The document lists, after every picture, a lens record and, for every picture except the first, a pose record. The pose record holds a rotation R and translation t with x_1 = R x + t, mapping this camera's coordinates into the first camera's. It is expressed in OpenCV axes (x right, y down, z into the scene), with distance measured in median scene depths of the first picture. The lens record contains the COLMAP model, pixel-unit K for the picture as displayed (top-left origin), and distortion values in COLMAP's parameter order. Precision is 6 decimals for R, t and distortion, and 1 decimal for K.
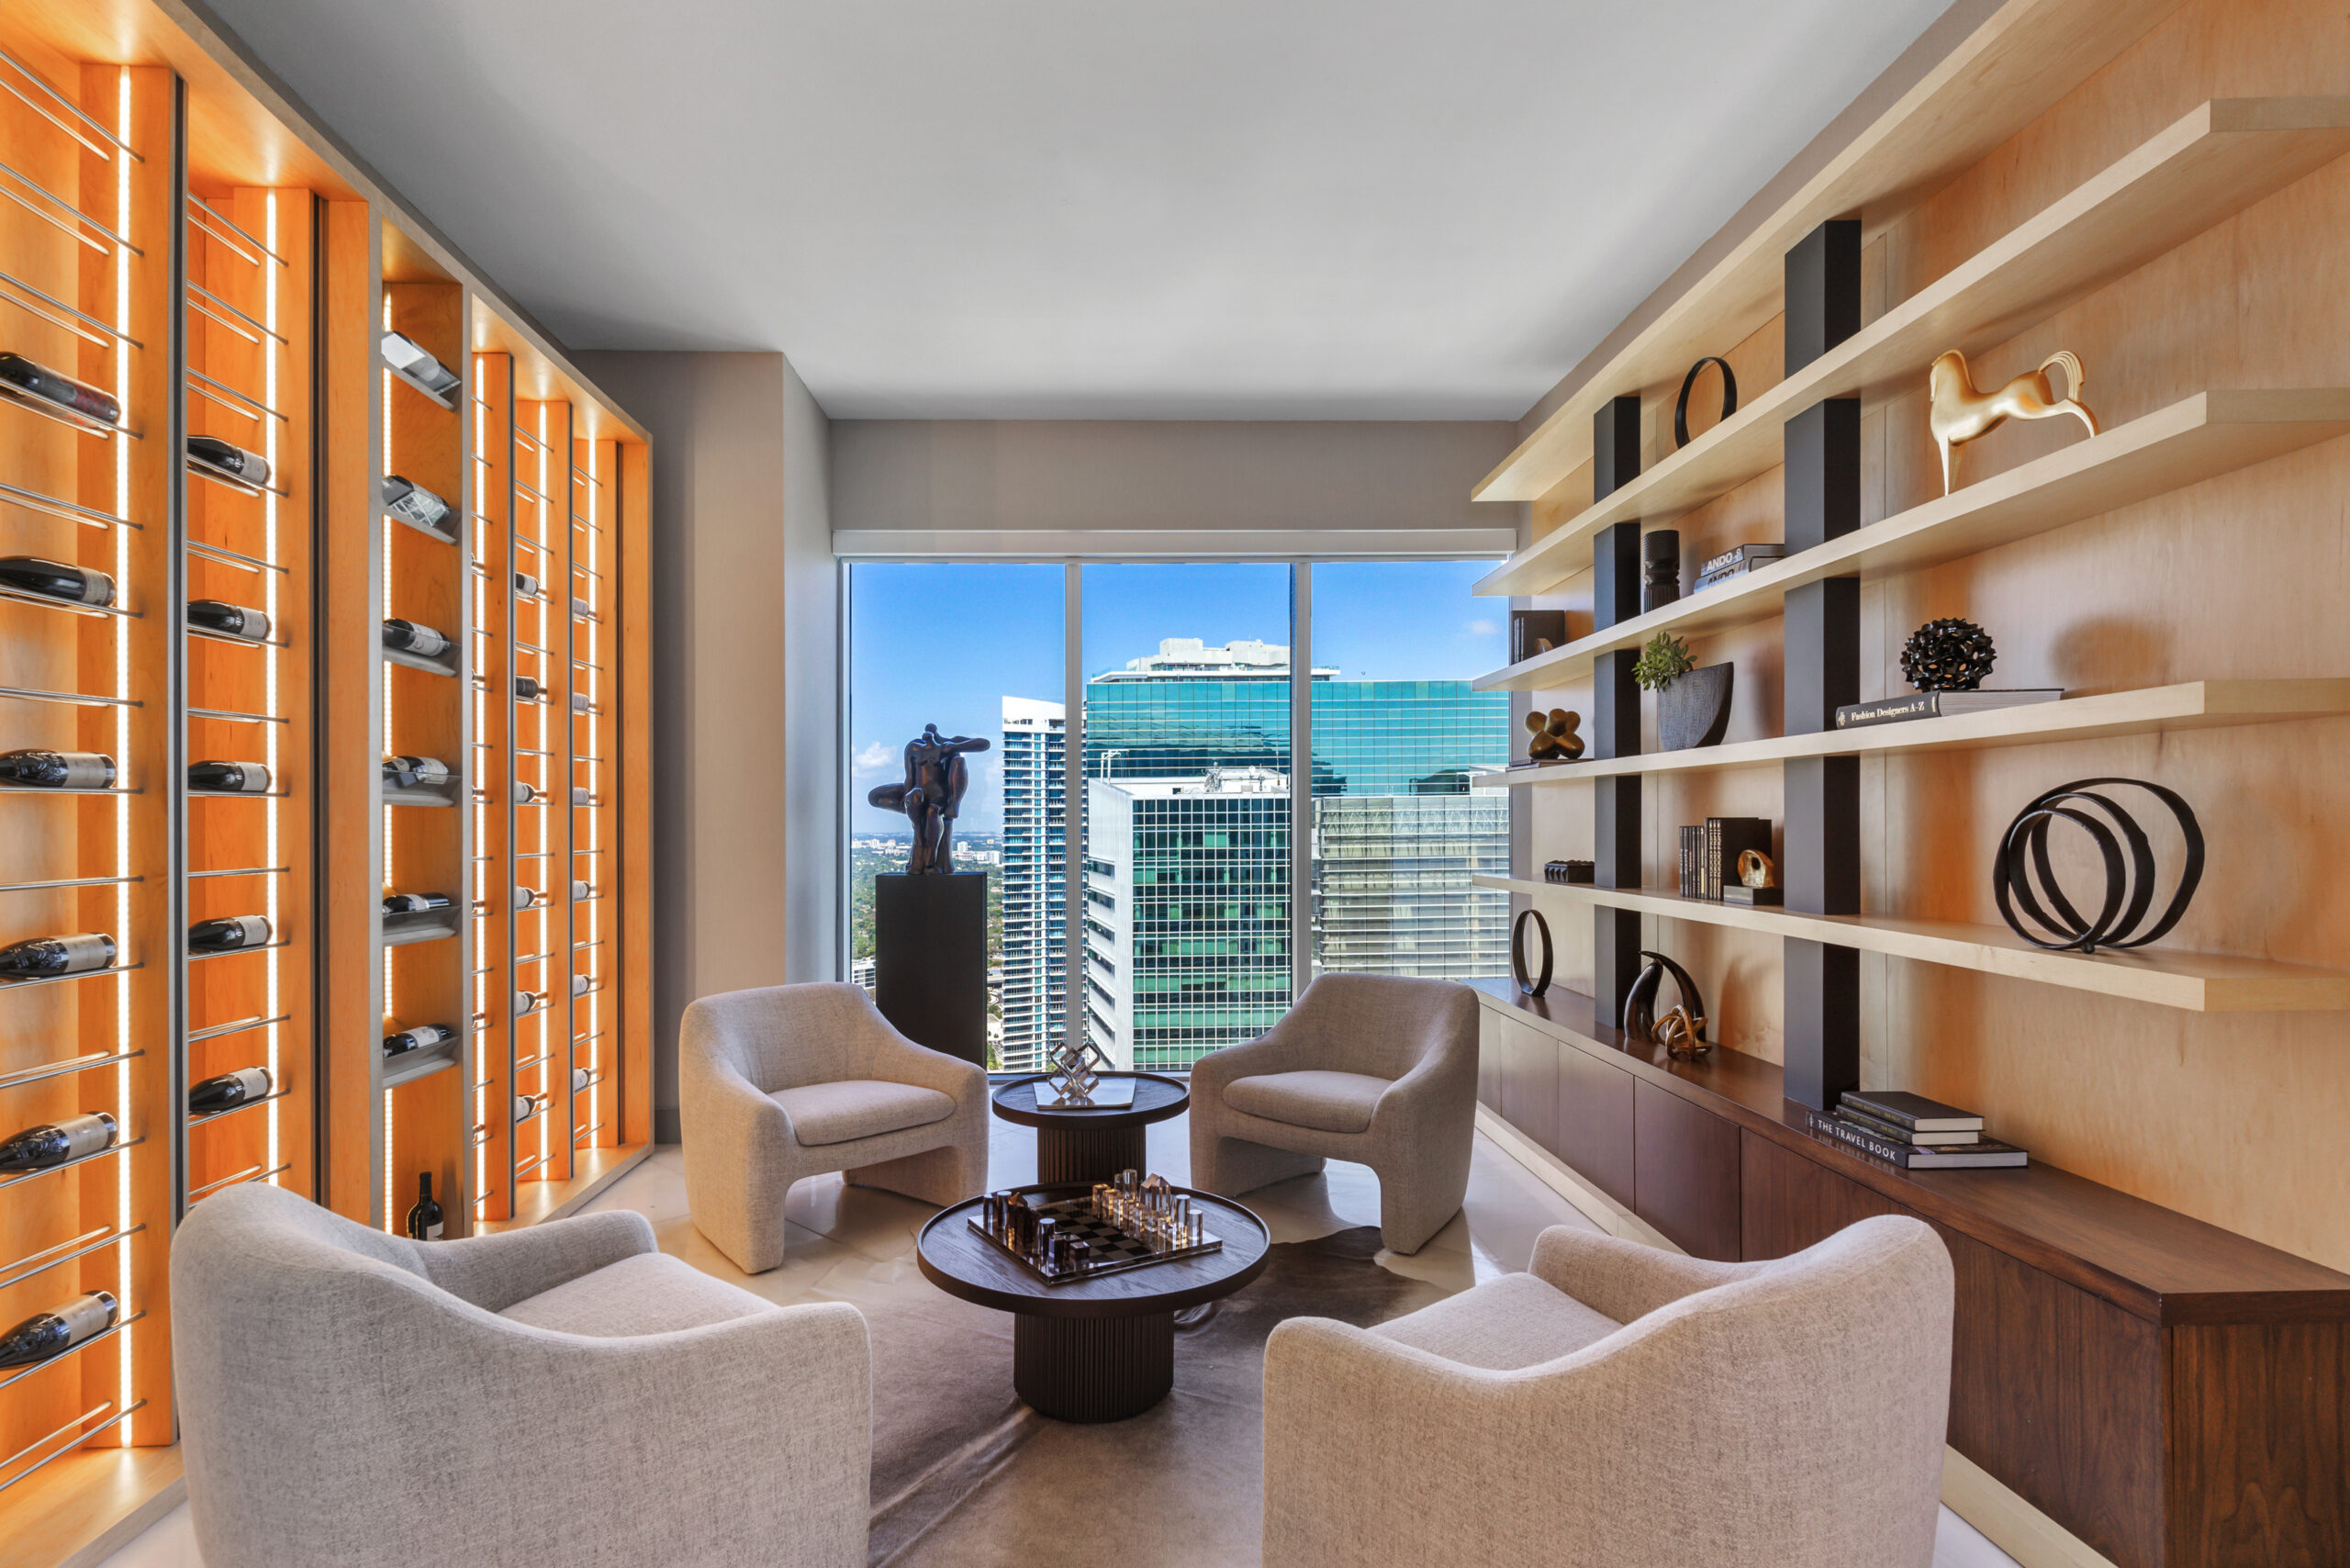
lens RADIAL K [[1151.2, 0, 1155.1], [0, 1151.2, 833.0], [0, 0, 1]] dist [-0.052878, 0.000019]
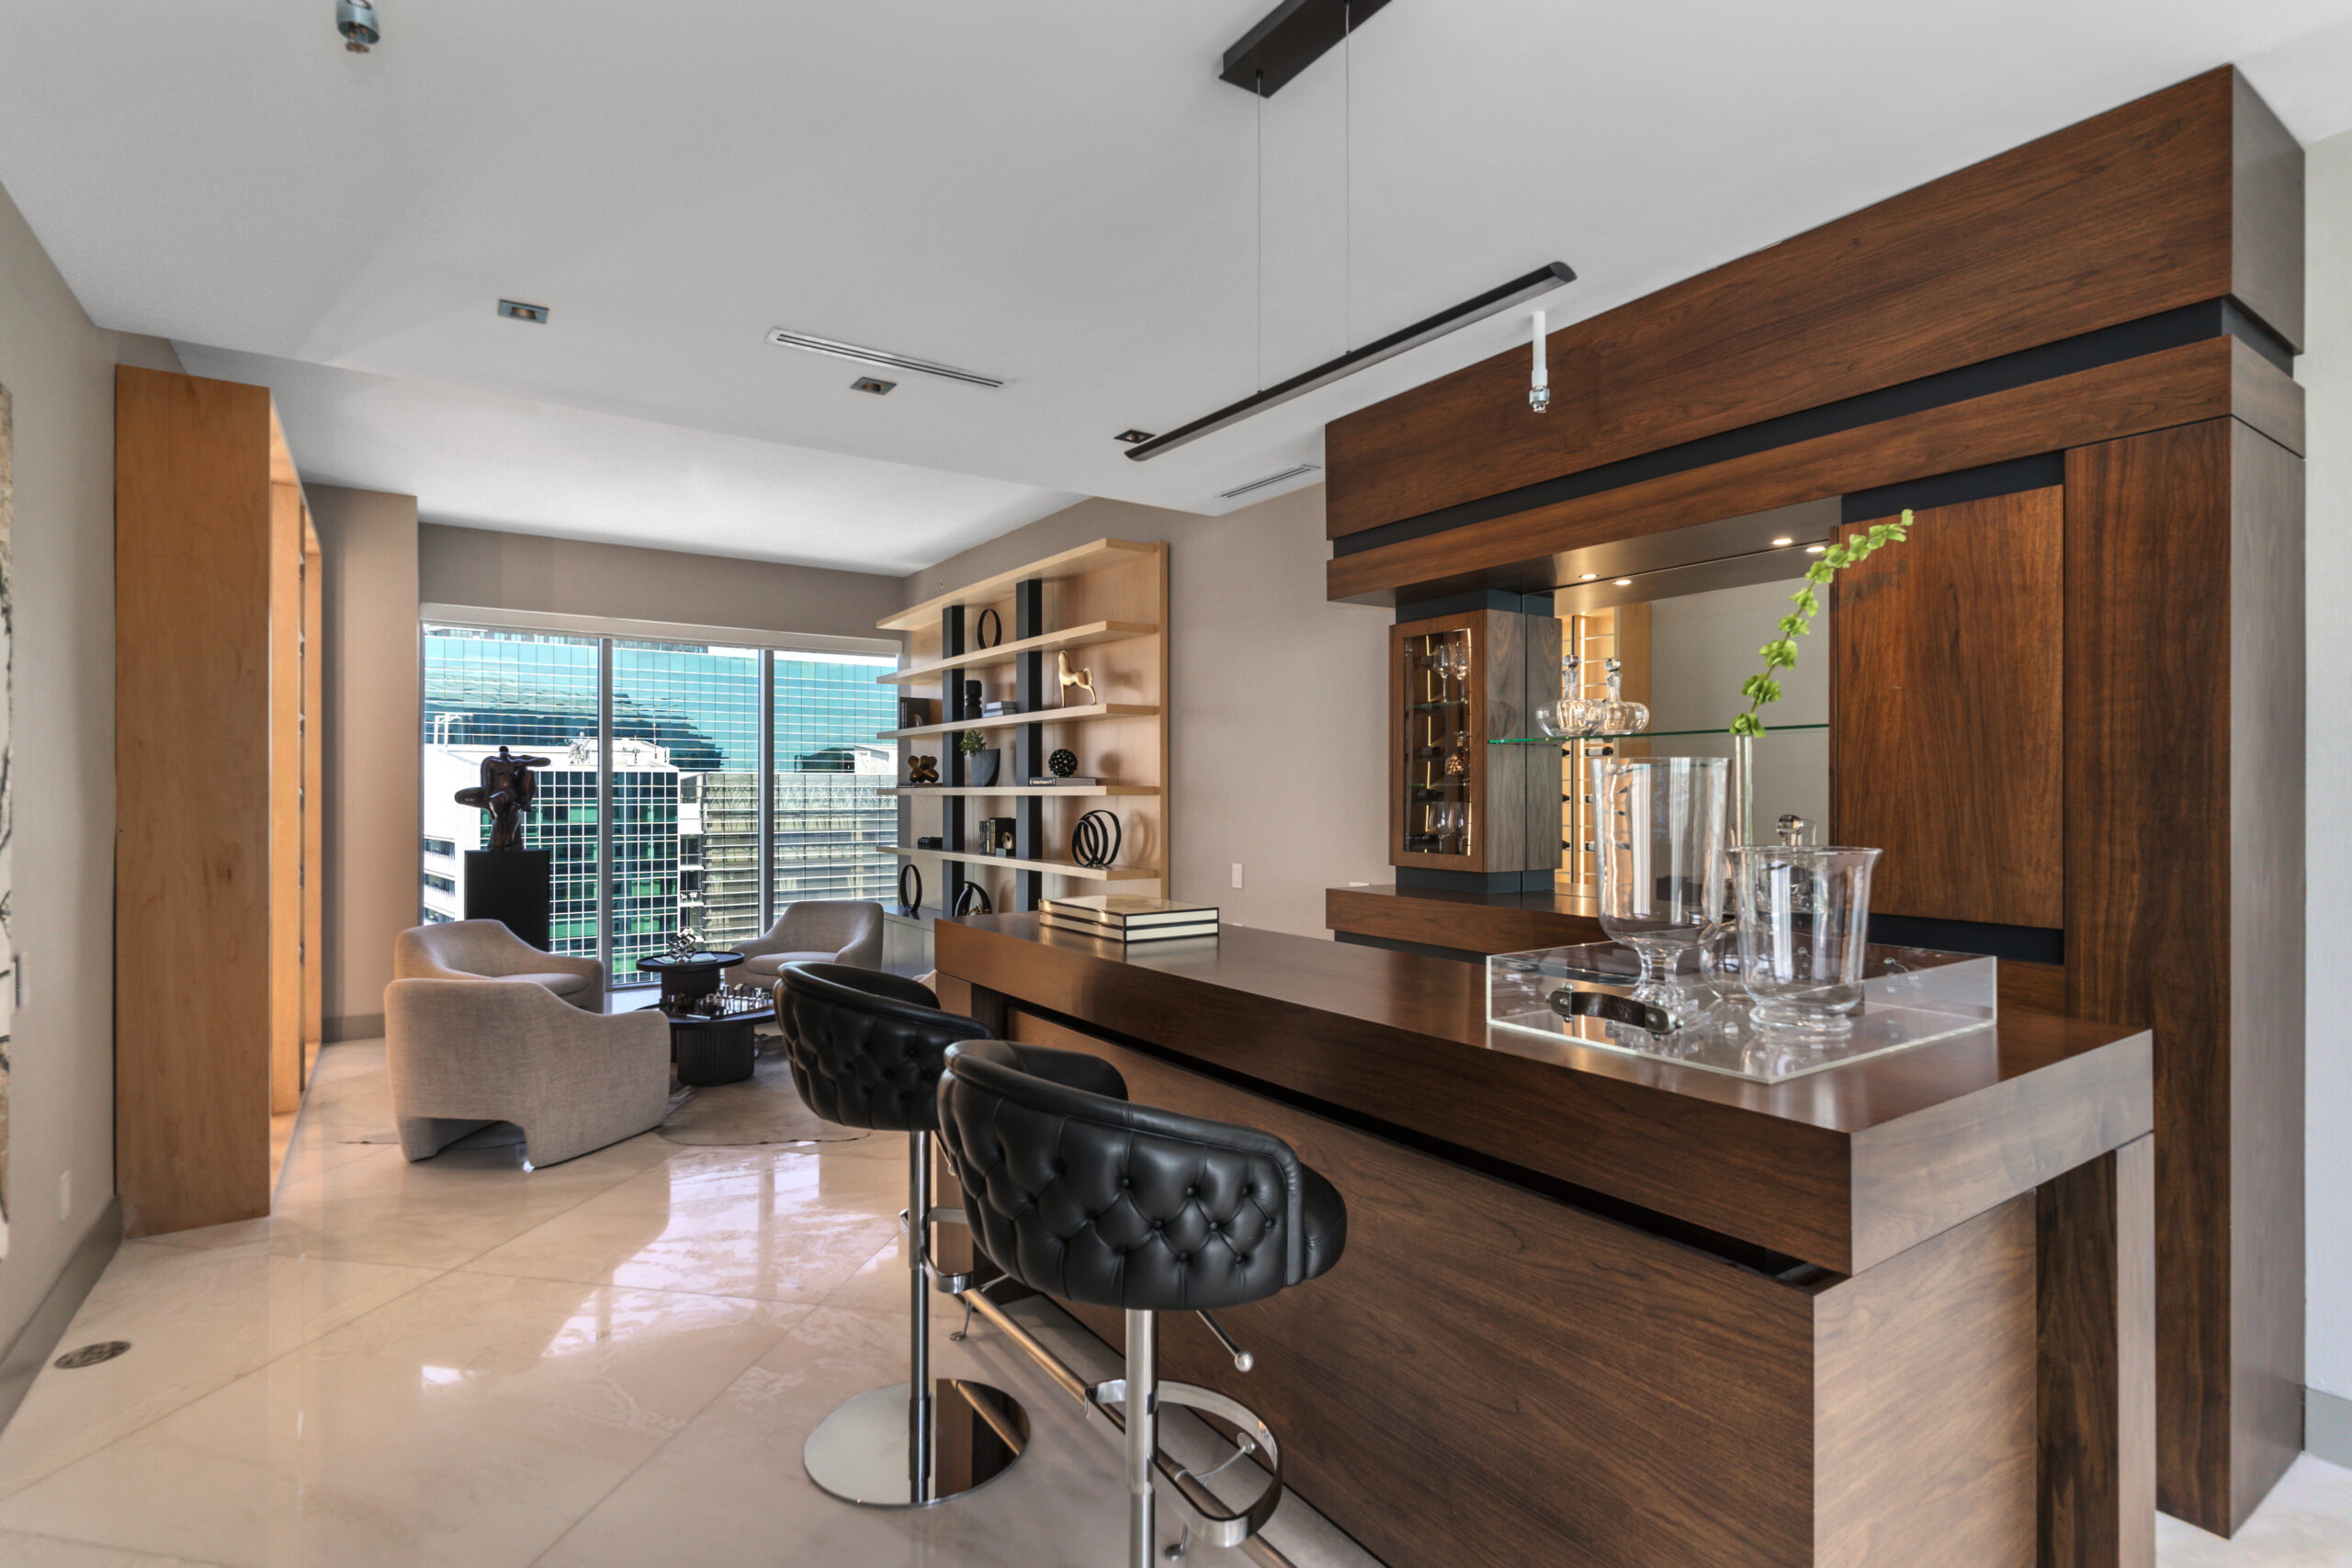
lens RADIAL K [[1120.3, 0, 1173.9], [0, 1120.3, 810.9], [0, 0, 1]] dist [-0.000168, -0.000042]
pose [[0.853705, 0.001405, 0.520756, -0.224980], [-0.003246, 0.999991, 0.002623, -0.022048], [-0.520747, -0.003930, 0.853702, -0.687697]]
